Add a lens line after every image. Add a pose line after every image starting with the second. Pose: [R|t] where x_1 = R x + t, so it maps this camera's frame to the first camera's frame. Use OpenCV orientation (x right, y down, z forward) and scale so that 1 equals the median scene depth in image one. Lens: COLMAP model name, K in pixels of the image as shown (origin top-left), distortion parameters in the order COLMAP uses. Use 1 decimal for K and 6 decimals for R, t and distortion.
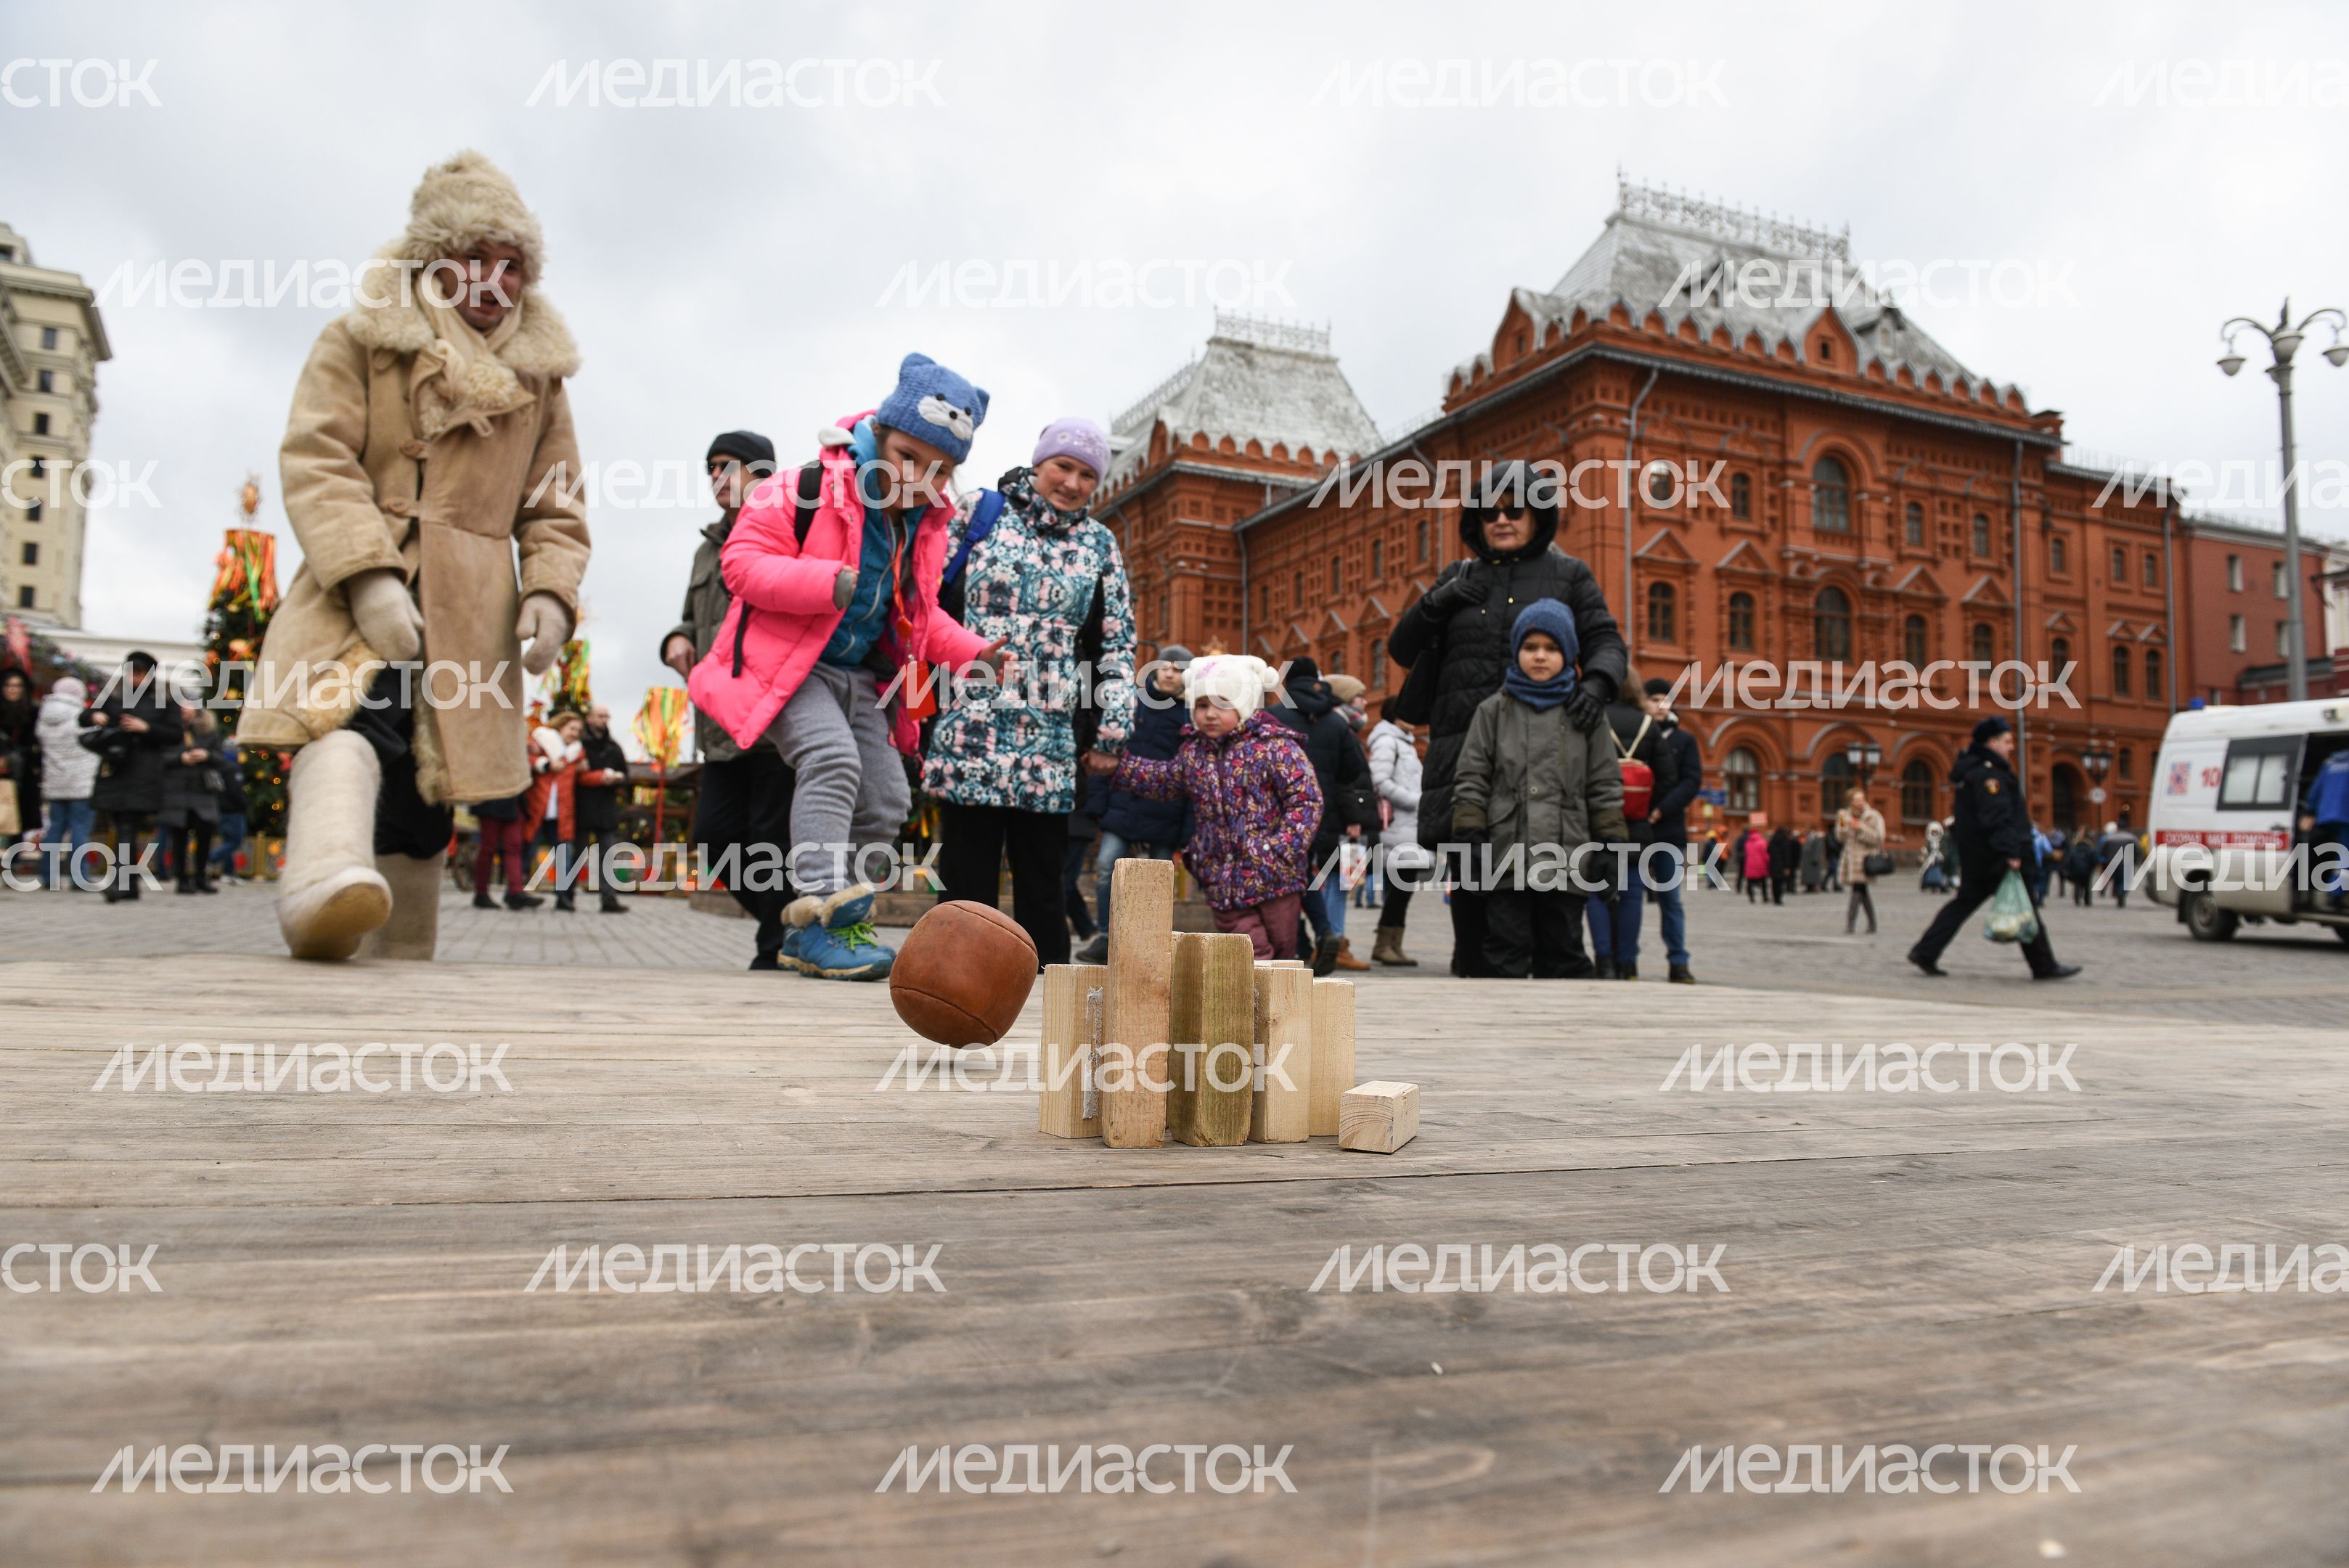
lens RADIAL K [[1606.1, 0, 1174.5], [0, 1606.1, 784.0], [0, 0, 1]] dist [-0.042177, -0.016512]
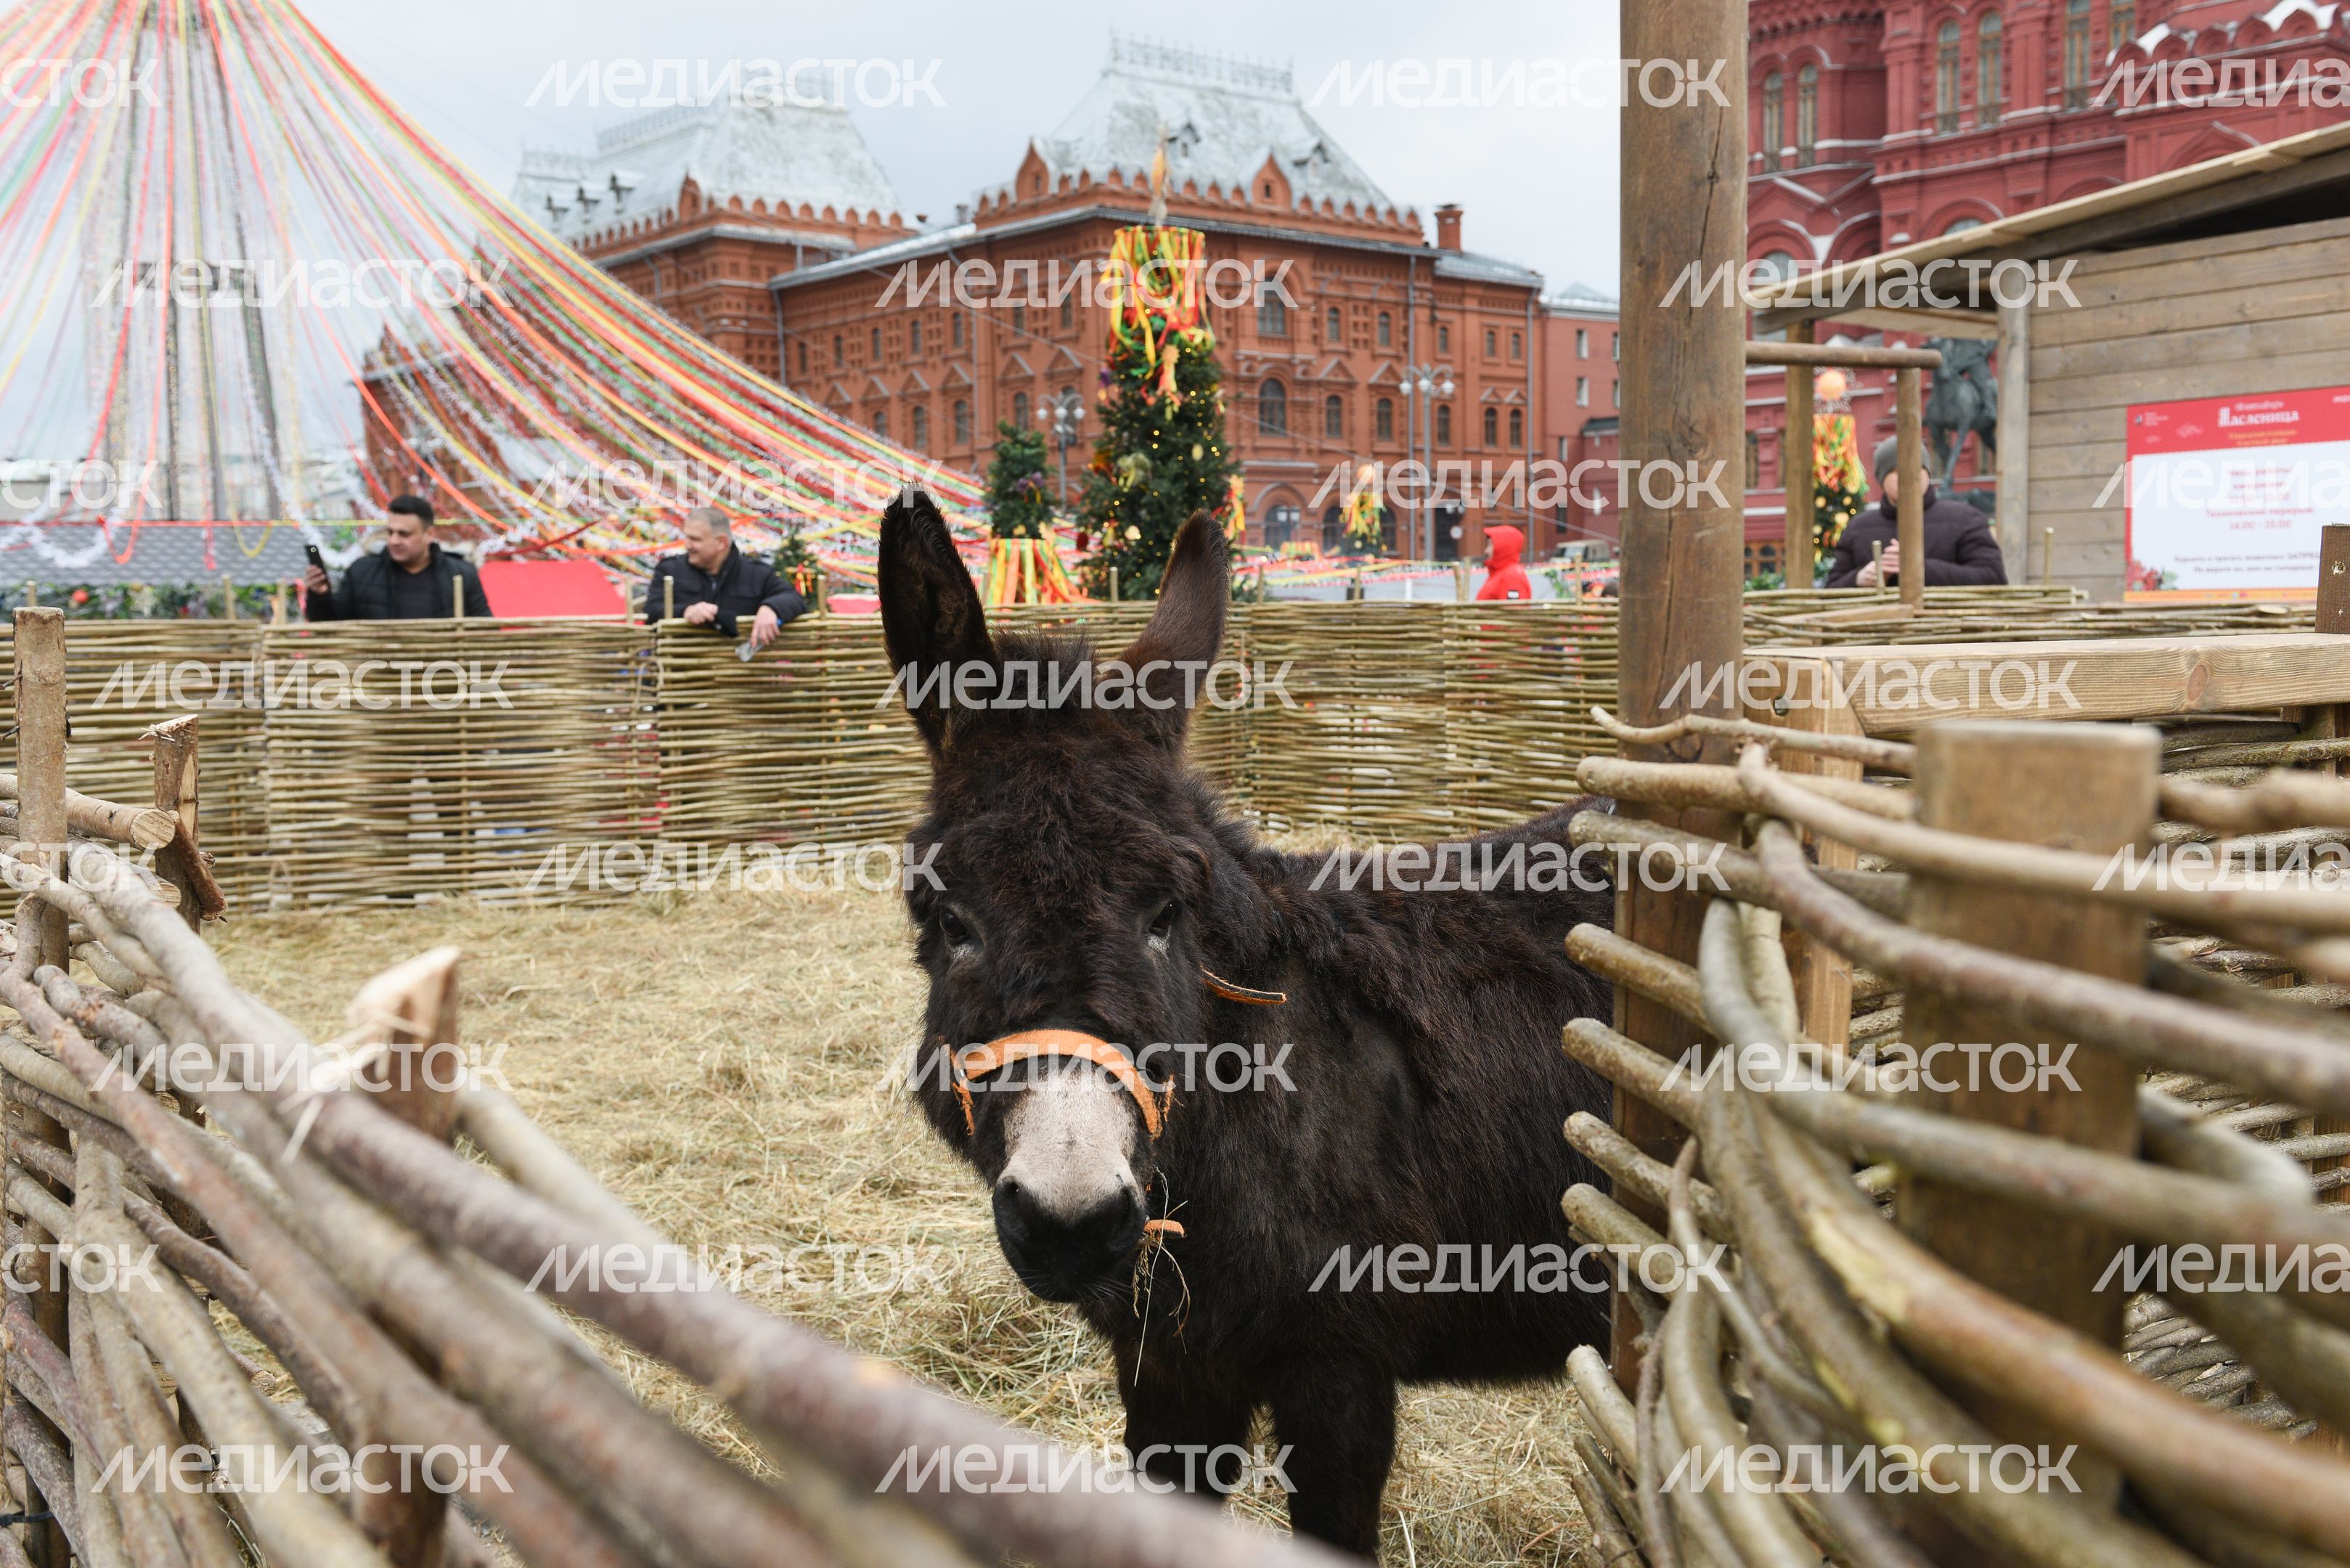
lens RADIAL K [[2214.8, 0, 1175.0], [0, 2214.8, 784.0], [0, 0, 1]] dist [-0.004696, -0.001082]
pose [[0.952239, -0.062936, 0.298796, -0.225023], [0.013766, 0.986382, 0.163892, -0.089898], [-0.305042, -0.151951, 0.940138, -0.724544]]
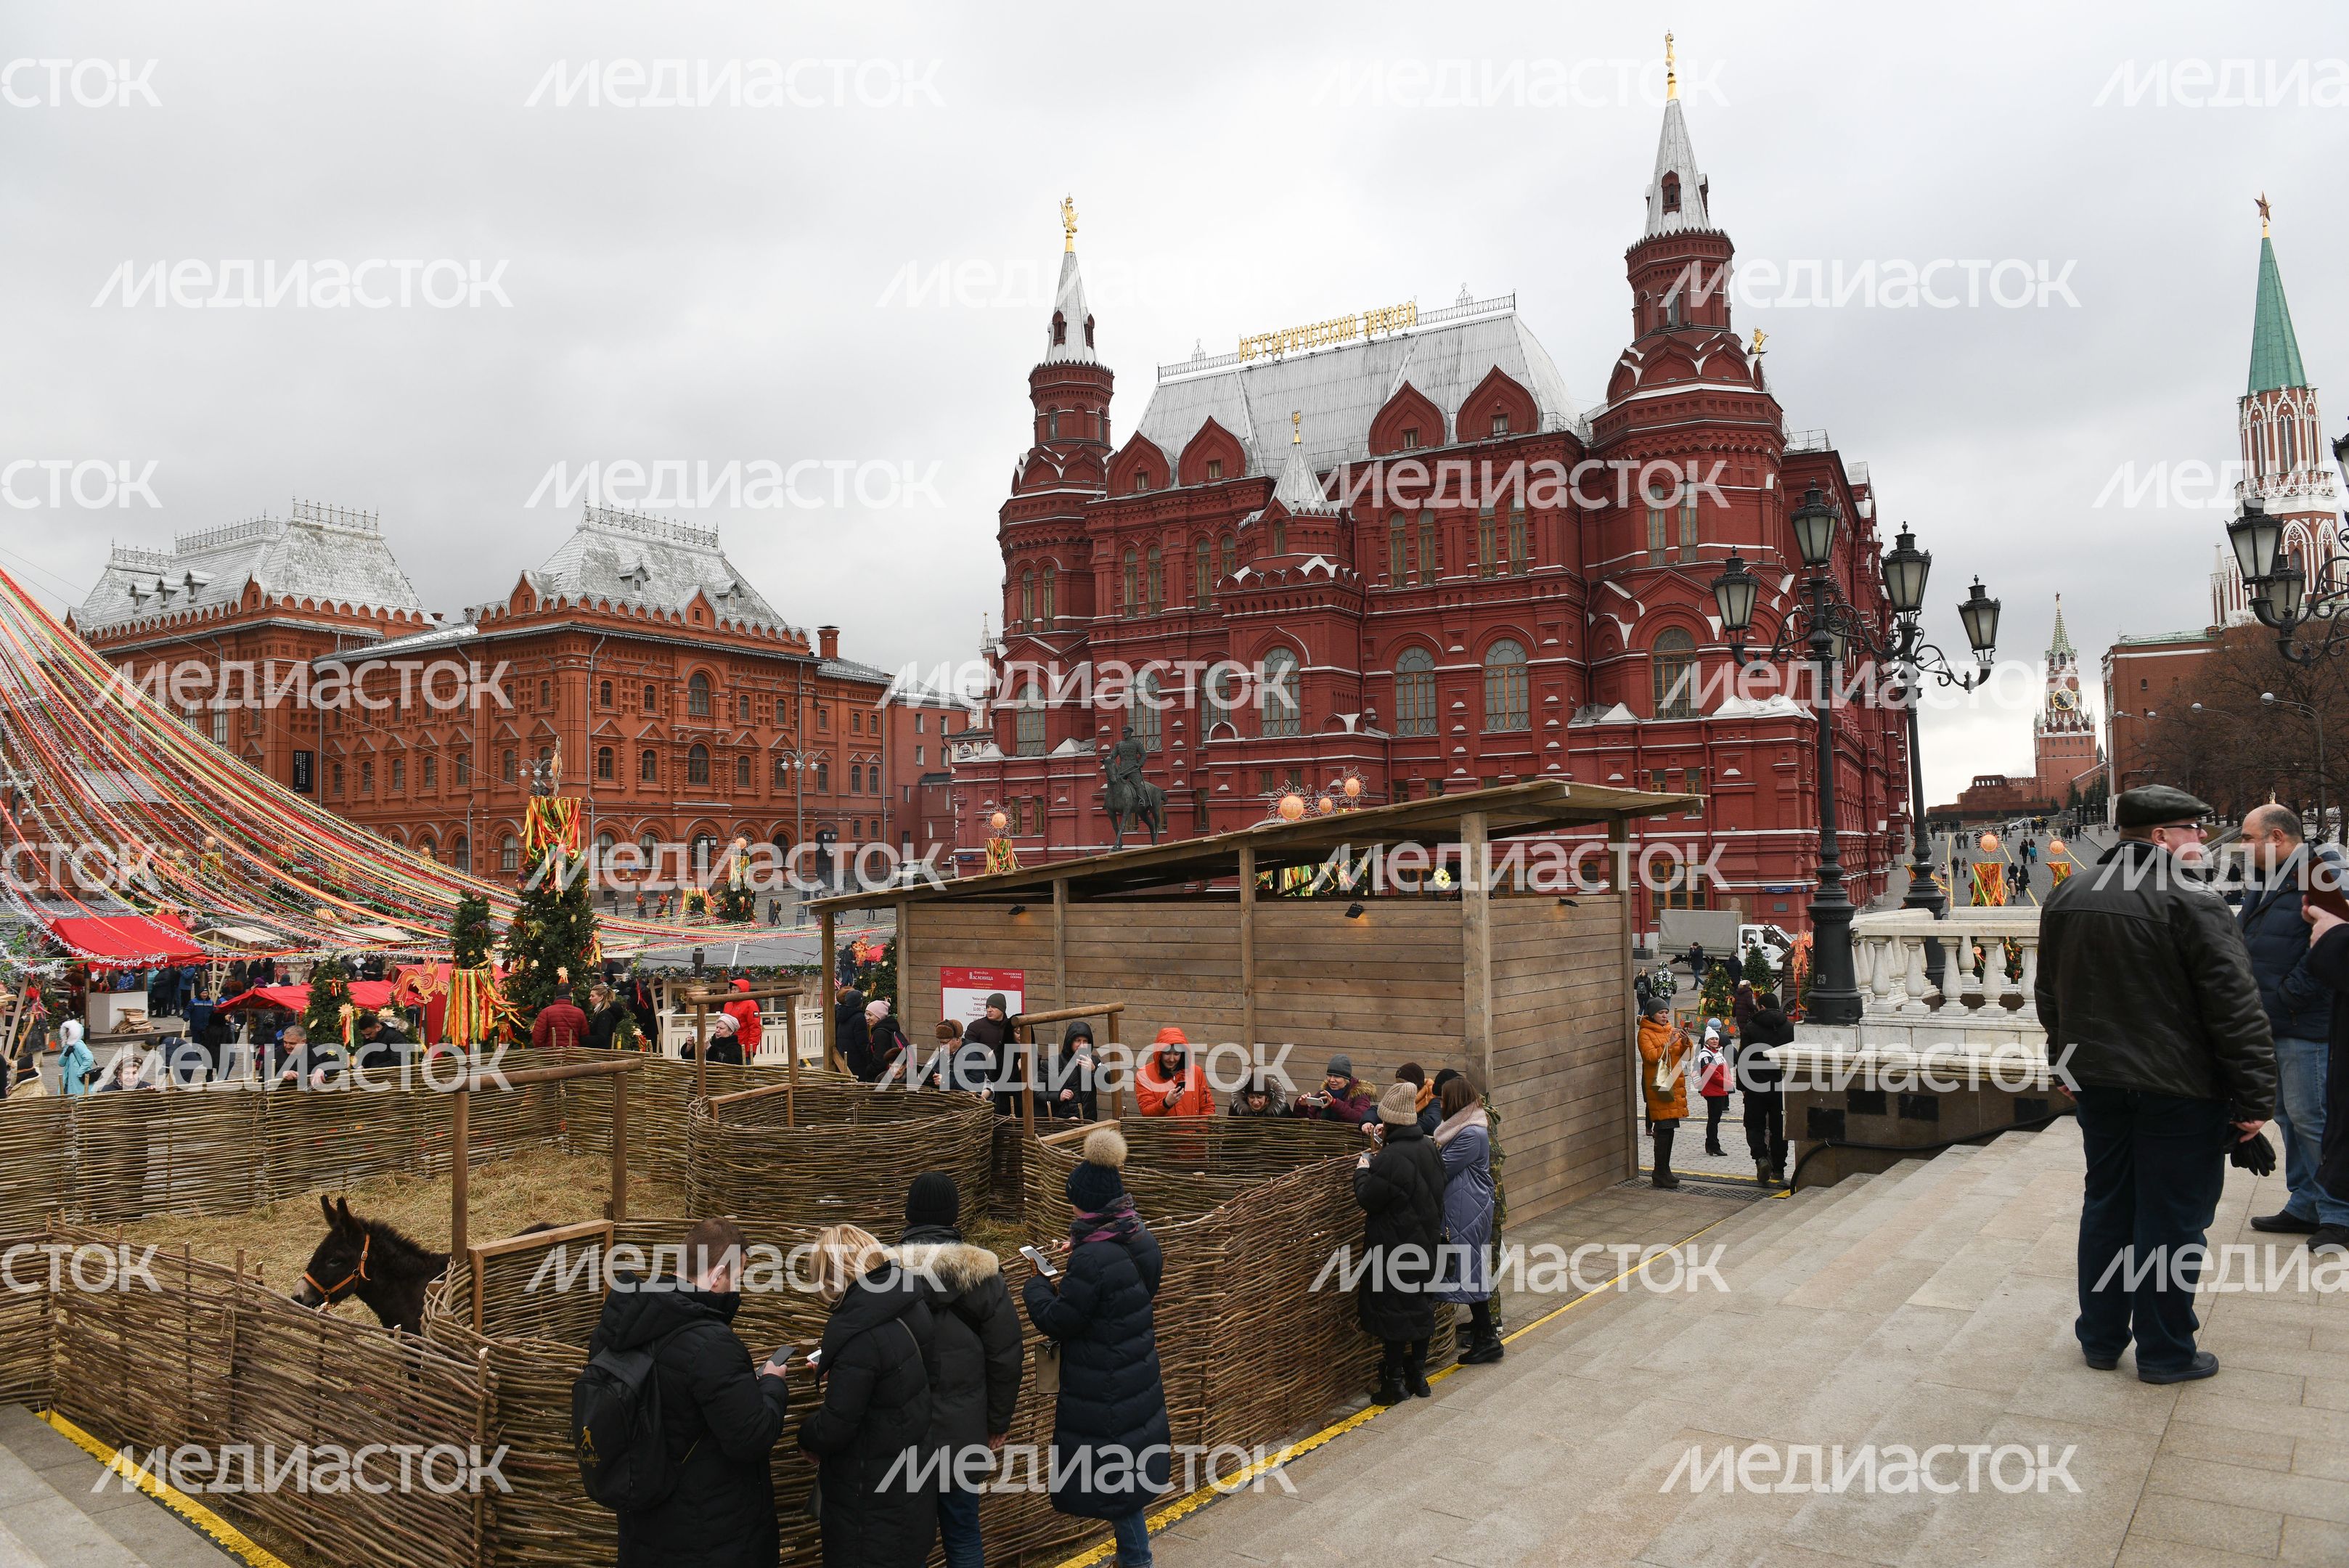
lens RADIAL K [[1606.1, 0, 1174.5], [0, 1606.1, 784.0], [0, 0, 1]] dist [-0.042177, -0.016512]
pose [[0.806311, -0.002106, 0.591488, -0.238883], [-0.013161, 0.999682, 0.021501, -0.119411], [-0.591346, -0.025121, 0.806027, -0.814033]]
